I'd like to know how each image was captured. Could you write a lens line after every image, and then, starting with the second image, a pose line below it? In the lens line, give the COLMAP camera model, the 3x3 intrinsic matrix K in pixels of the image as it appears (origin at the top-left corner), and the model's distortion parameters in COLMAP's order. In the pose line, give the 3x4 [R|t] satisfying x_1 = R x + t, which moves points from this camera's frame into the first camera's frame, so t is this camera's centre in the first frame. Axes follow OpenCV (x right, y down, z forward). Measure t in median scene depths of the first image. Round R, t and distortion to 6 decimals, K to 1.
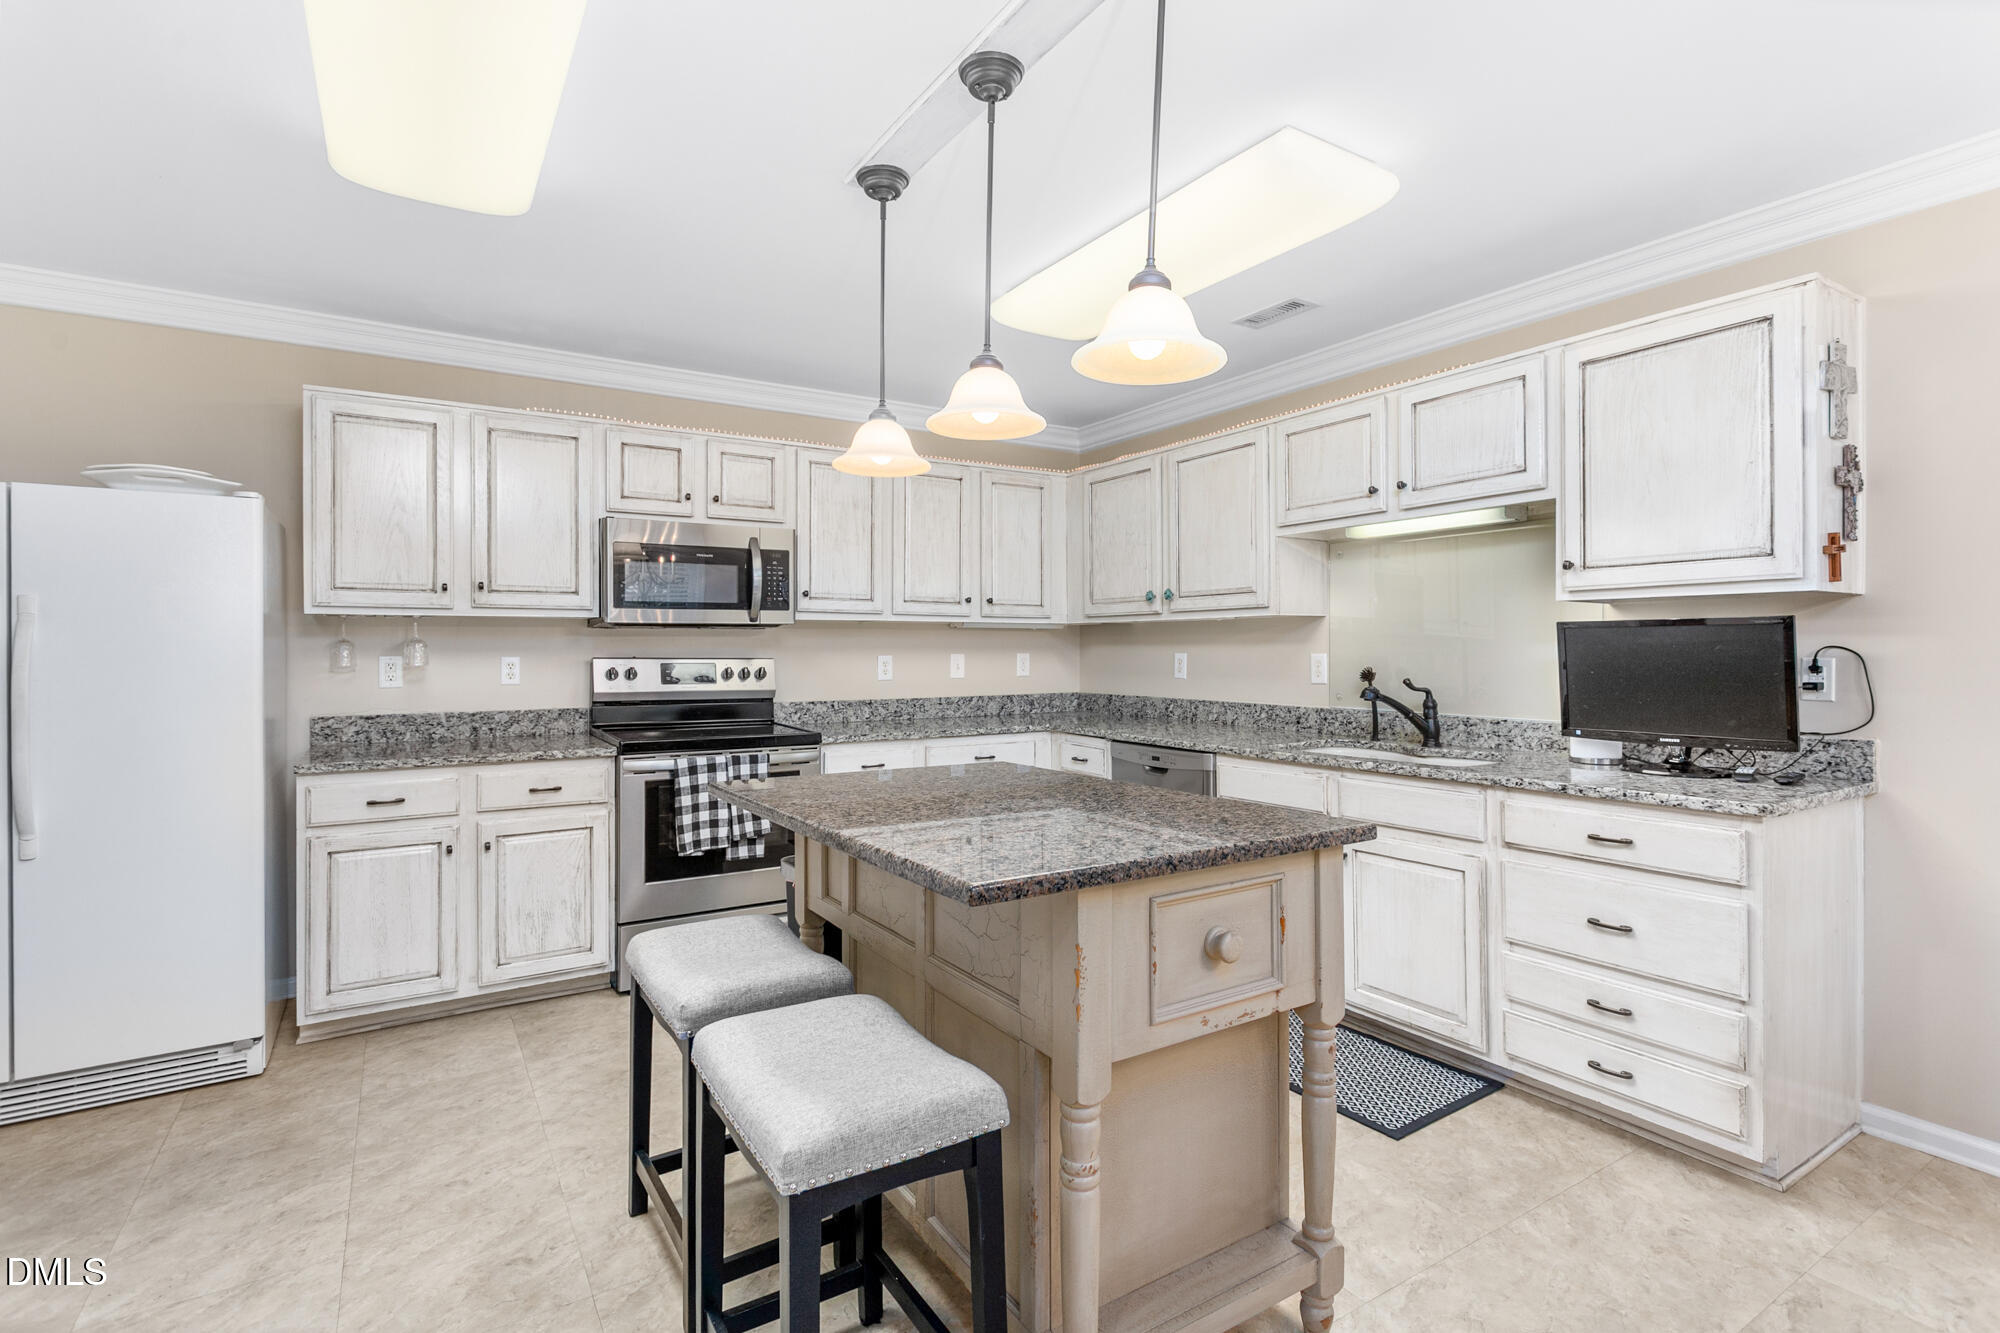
lens RADIAL K [[960.3, 0, 1006.7], [0, 960.3, 649.4], [0, 0, 1]] dist [-0.002073, 0.000296]
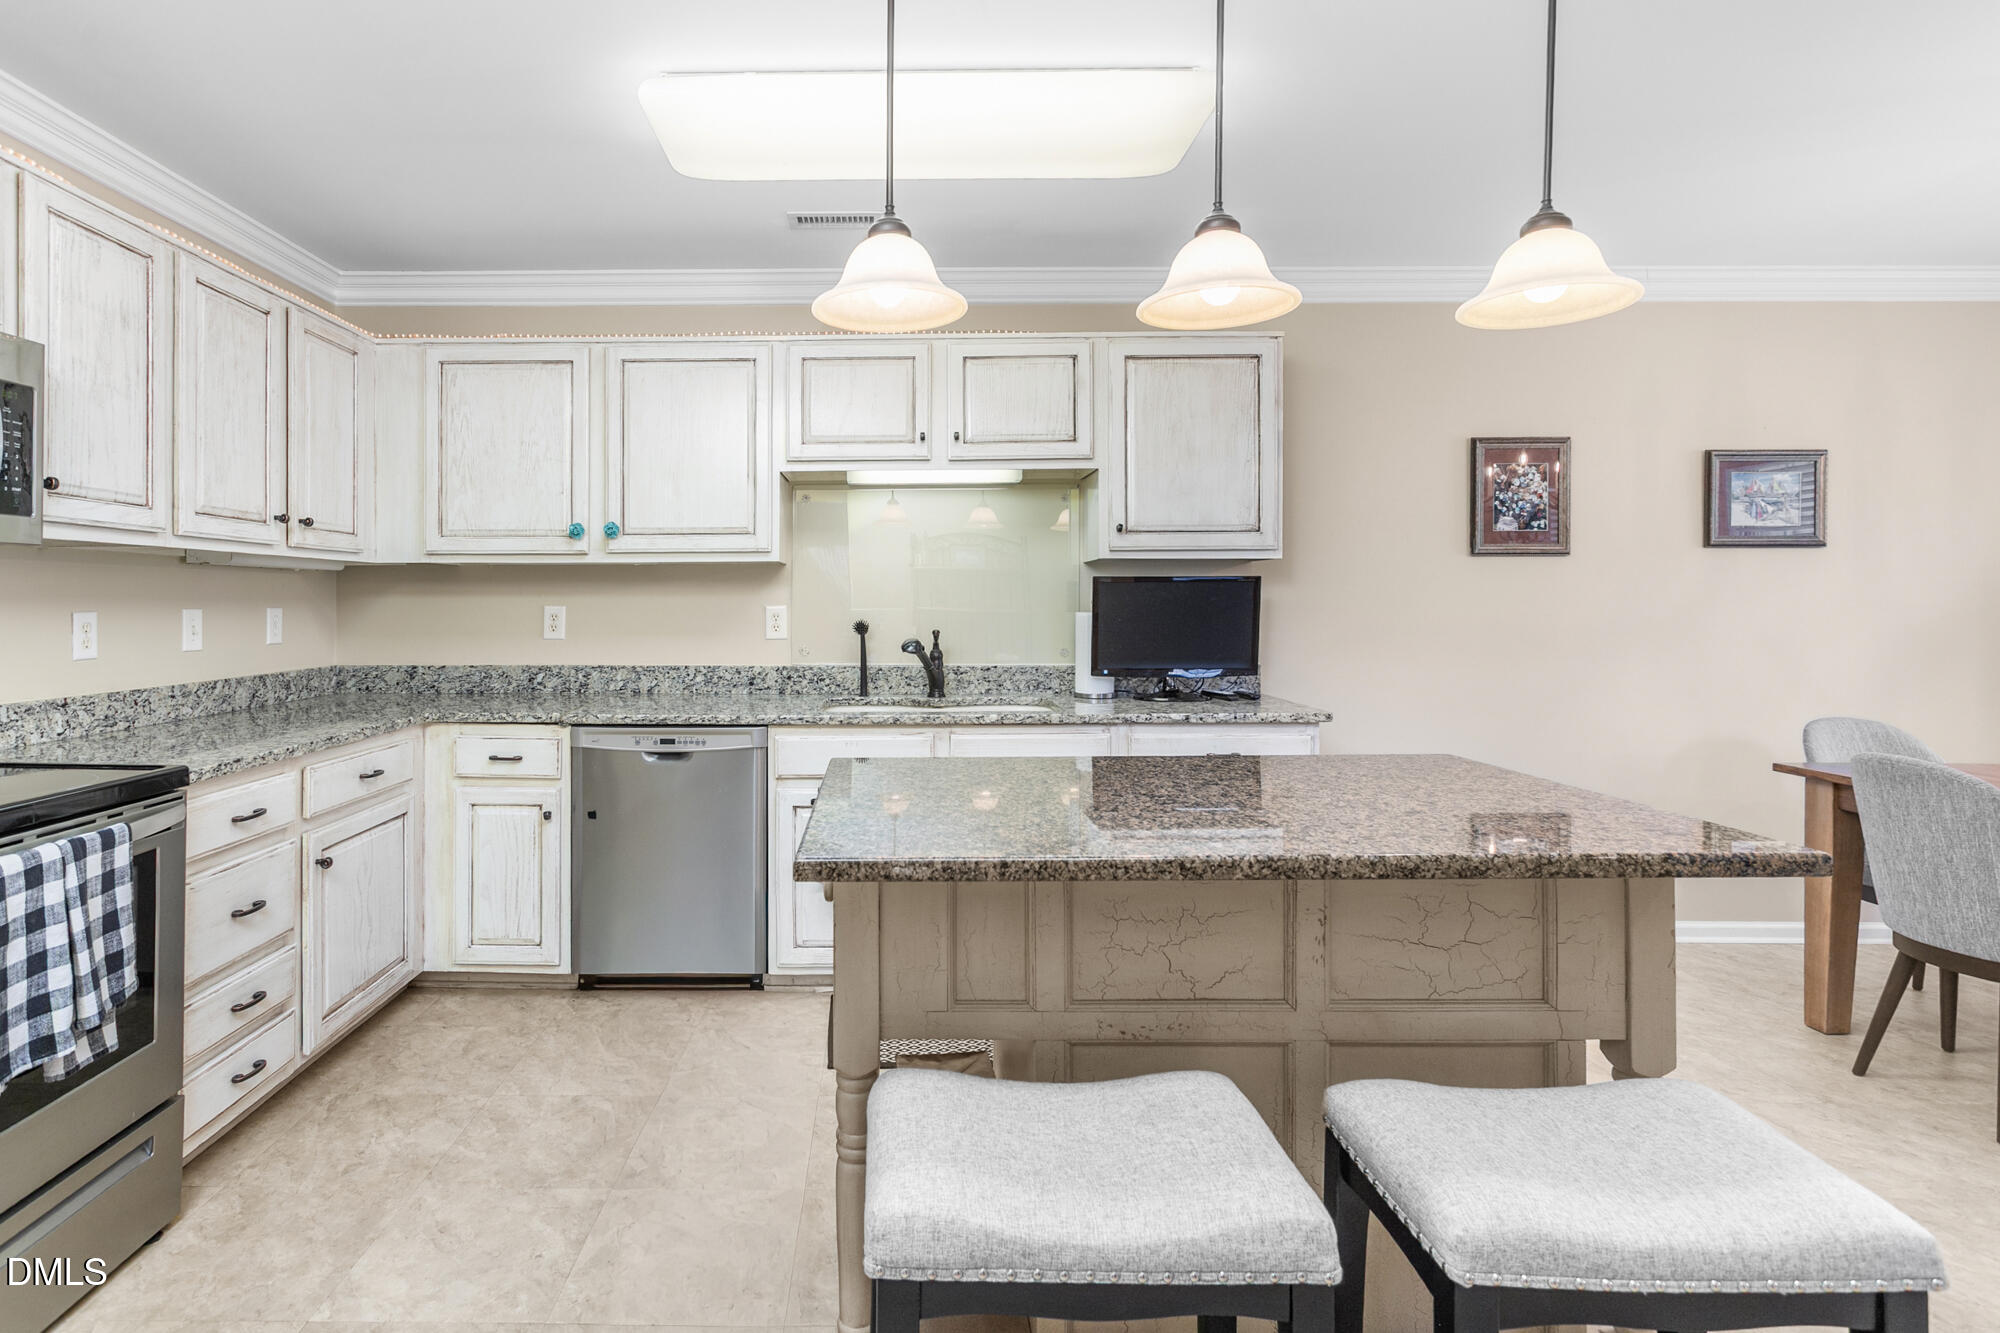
lens RADIAL K [[1033.4, 0, 876.8], [0, 1033.4, 608.8], [0, 0, 1]] dist [0.005186, 0.001304]
pose [[0.549857, -0.004760, 0.835245, -0.479102], [0.000628, 0.999986, 0.005285, 0.002246], [-0.835259, -0.002382, 0.549852, 0.428349]]
